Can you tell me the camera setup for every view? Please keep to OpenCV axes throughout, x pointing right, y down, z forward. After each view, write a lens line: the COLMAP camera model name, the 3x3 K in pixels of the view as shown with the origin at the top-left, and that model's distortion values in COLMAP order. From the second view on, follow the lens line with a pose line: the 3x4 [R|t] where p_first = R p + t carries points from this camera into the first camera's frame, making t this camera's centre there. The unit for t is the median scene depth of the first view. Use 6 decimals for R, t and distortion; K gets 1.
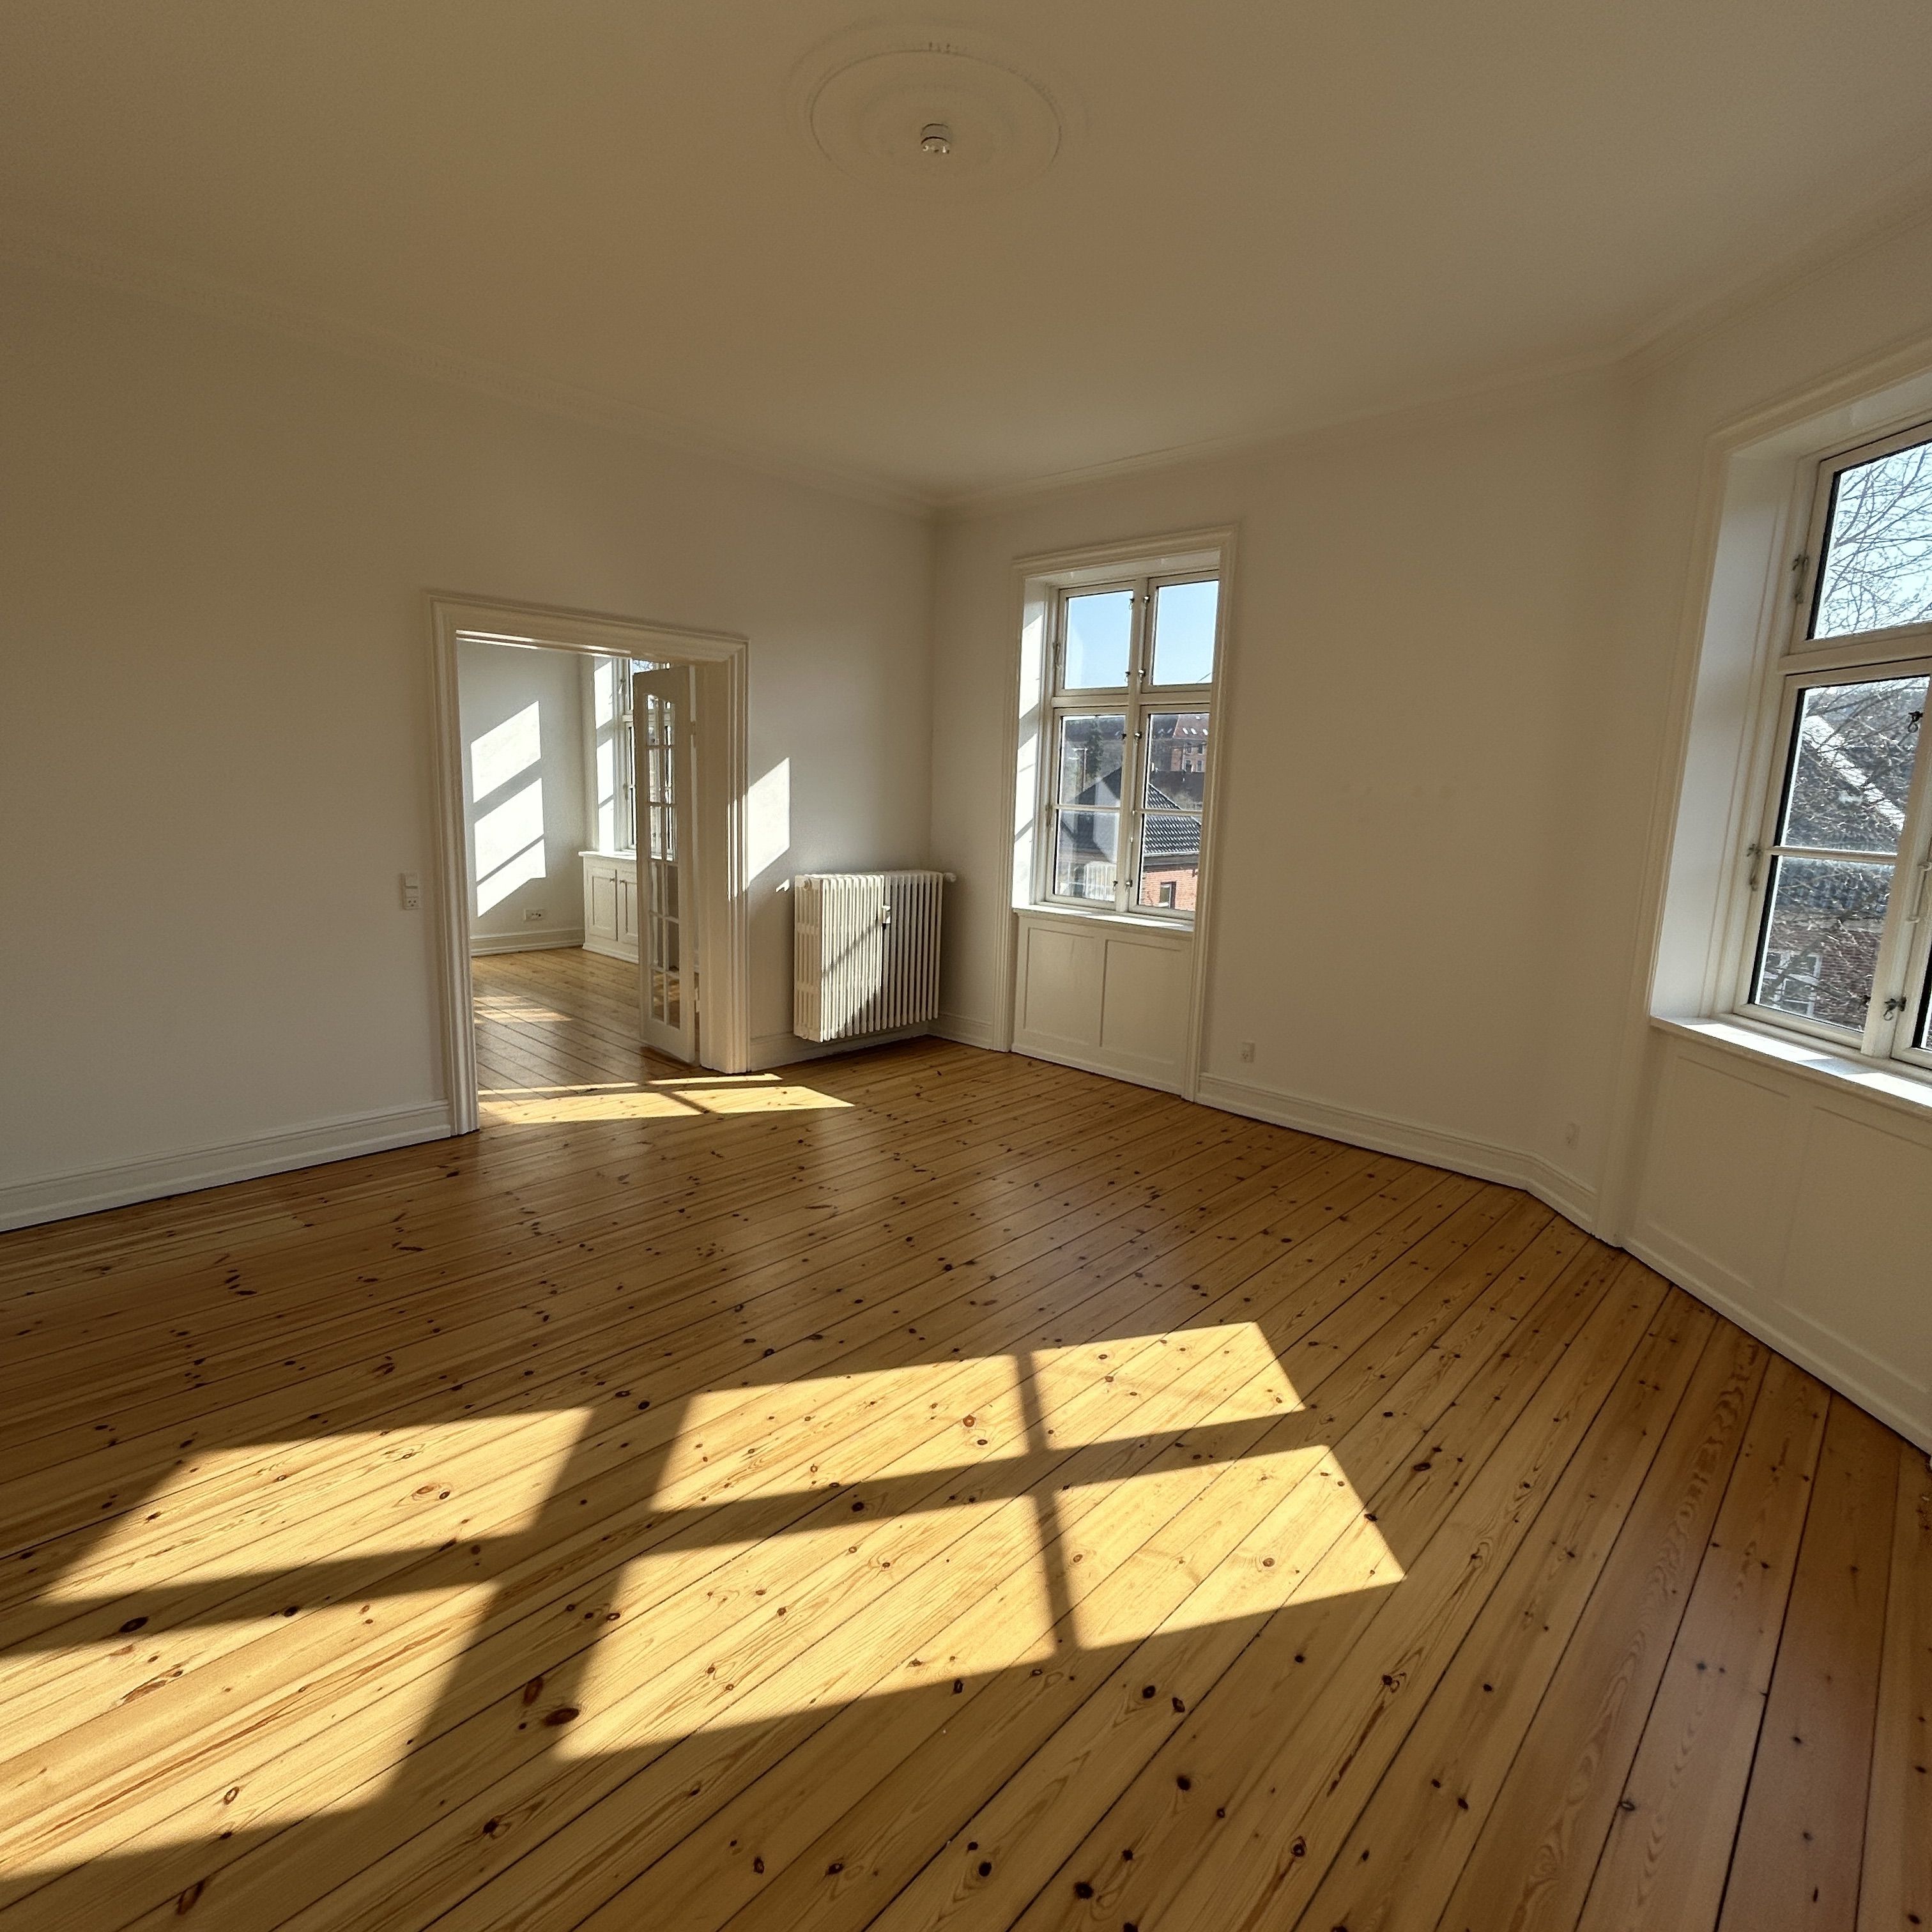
lens RADIAL K [[1046.3, 0, 964.7], [0, 1046.3, 963.0], [0, 0, 1]] dist [-0.003810, 0.001520]
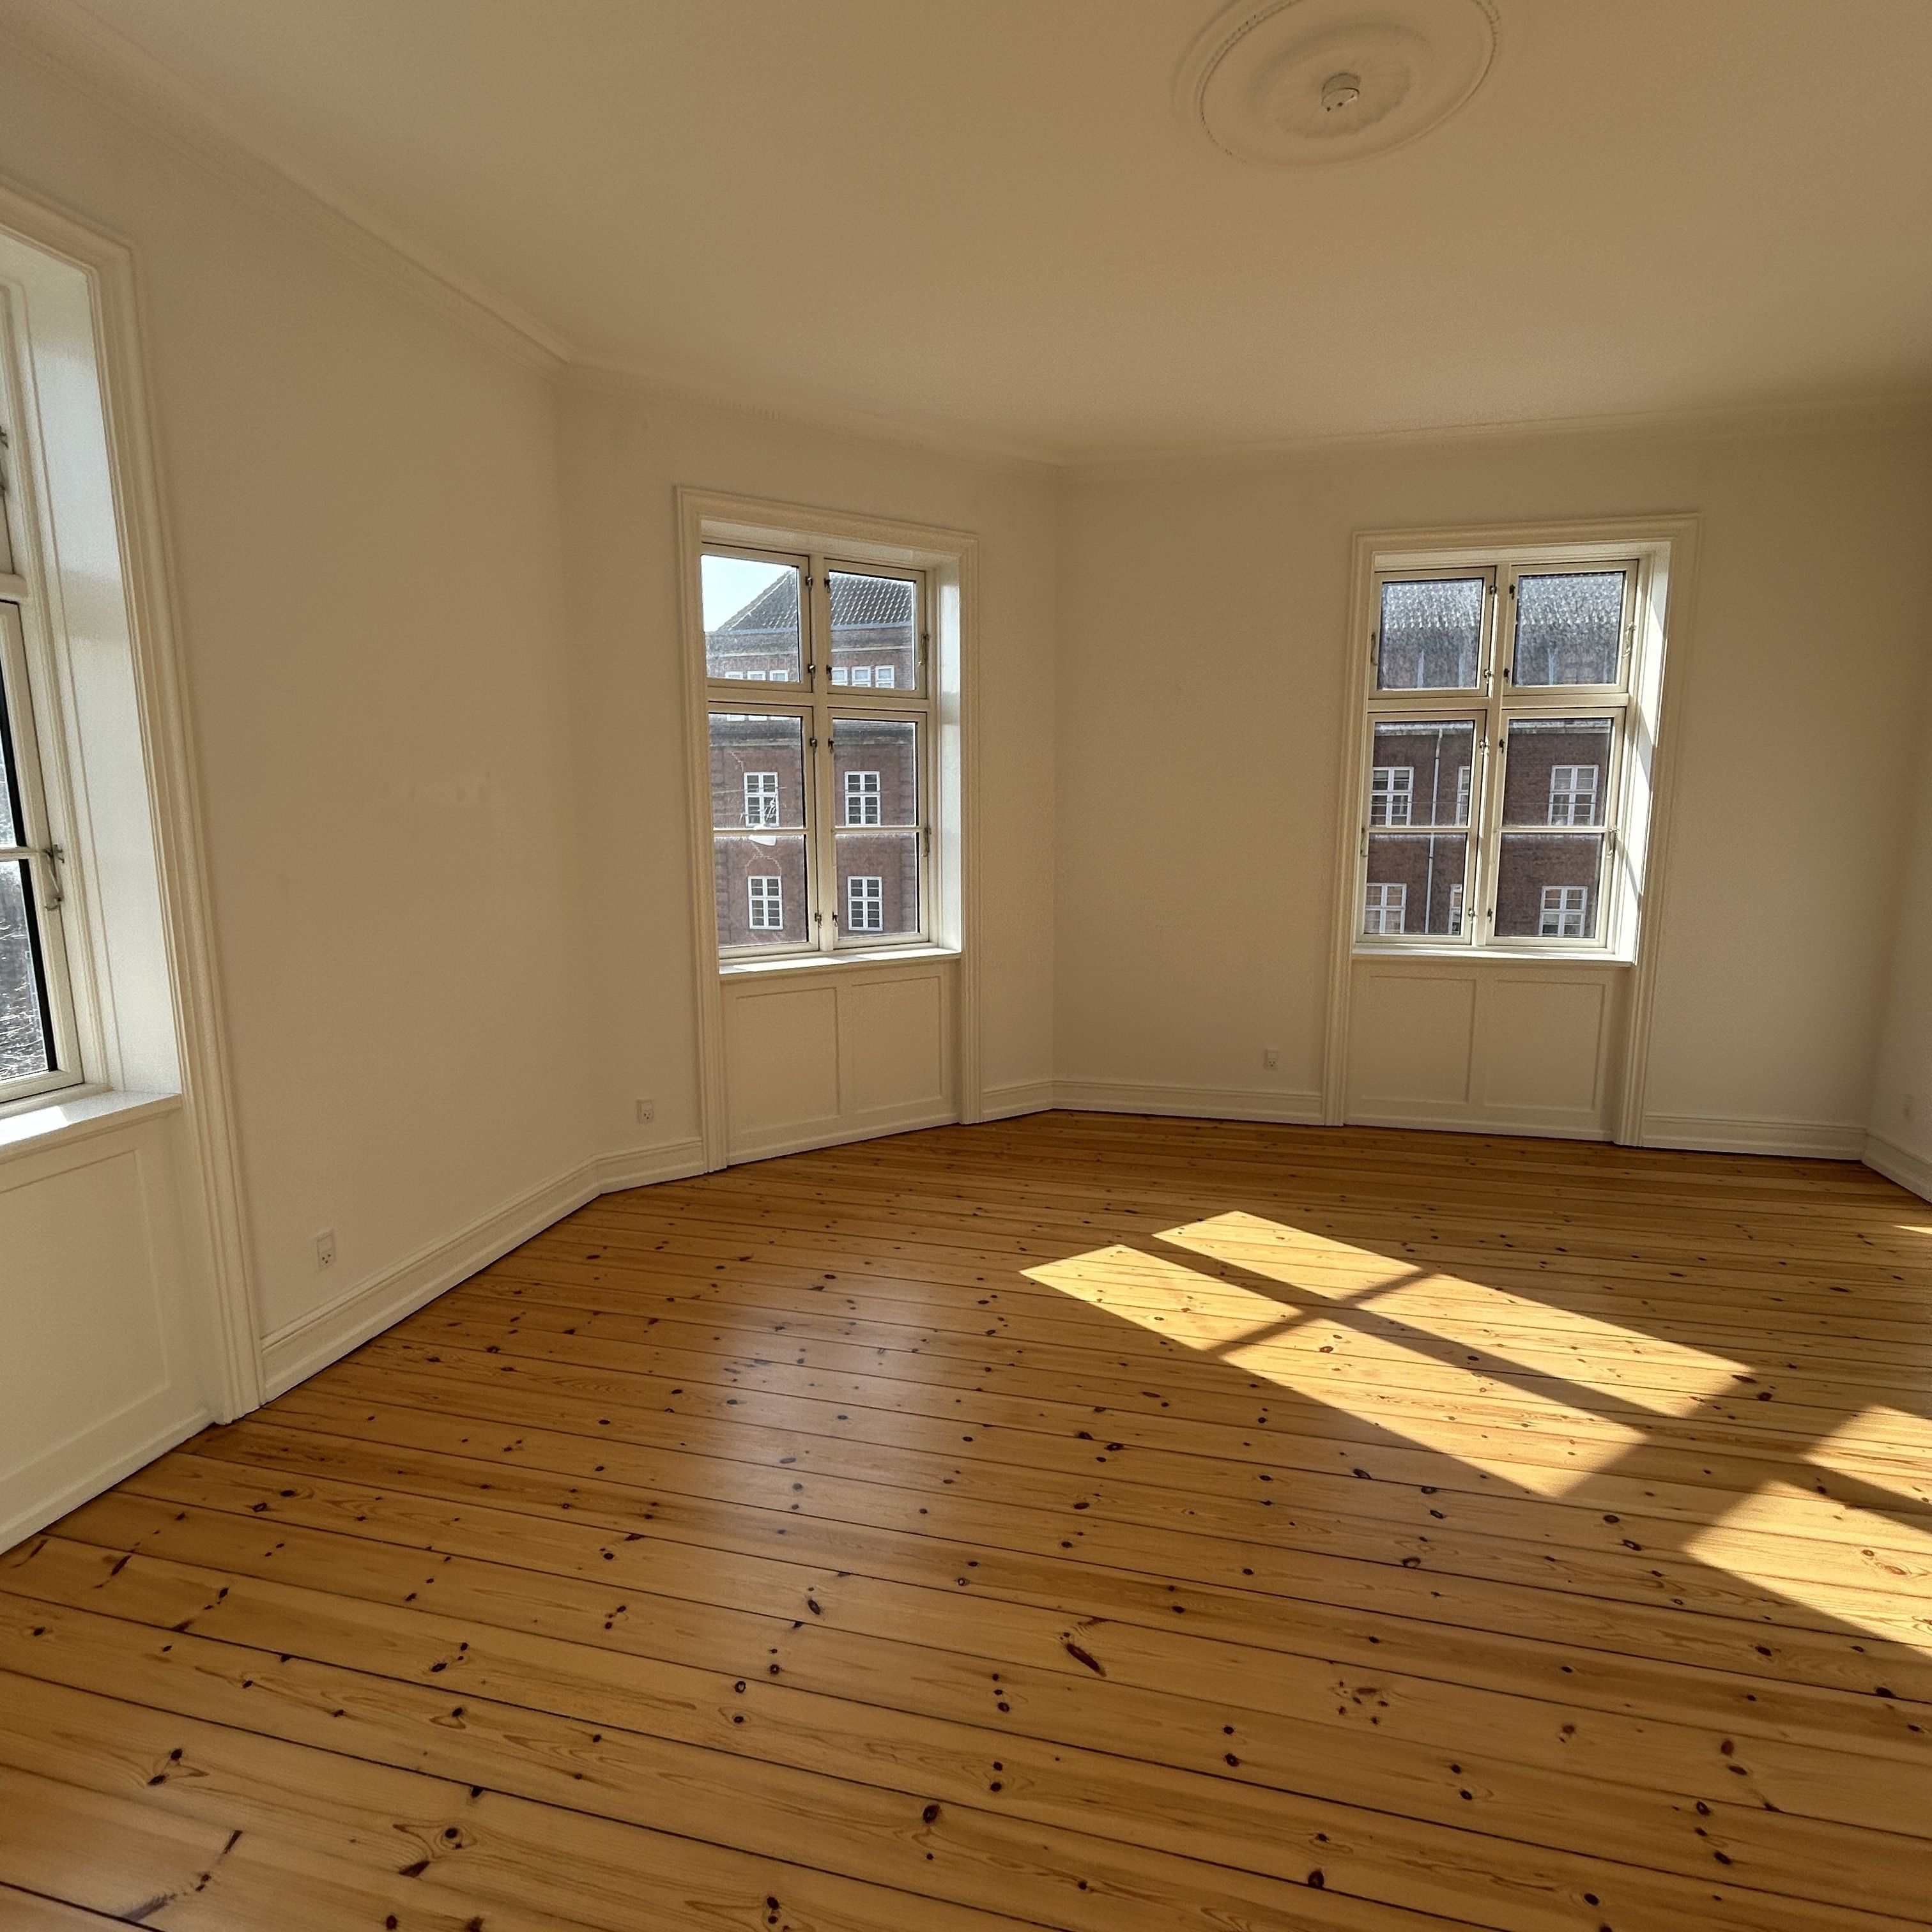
lens RADIAL K [[1046.3, 0, 968.1], [0, 1046.3, 970.3], [0, 0, 1]] dist [-0.003810, 0.001520]
pose [[-0.500208, -0.167189, 0.849612, -0.714855], [0.134617, 0.954239, 0.267034, -0.326603], [-0.855377, 0.247945, -0.454811, 1.775278]]
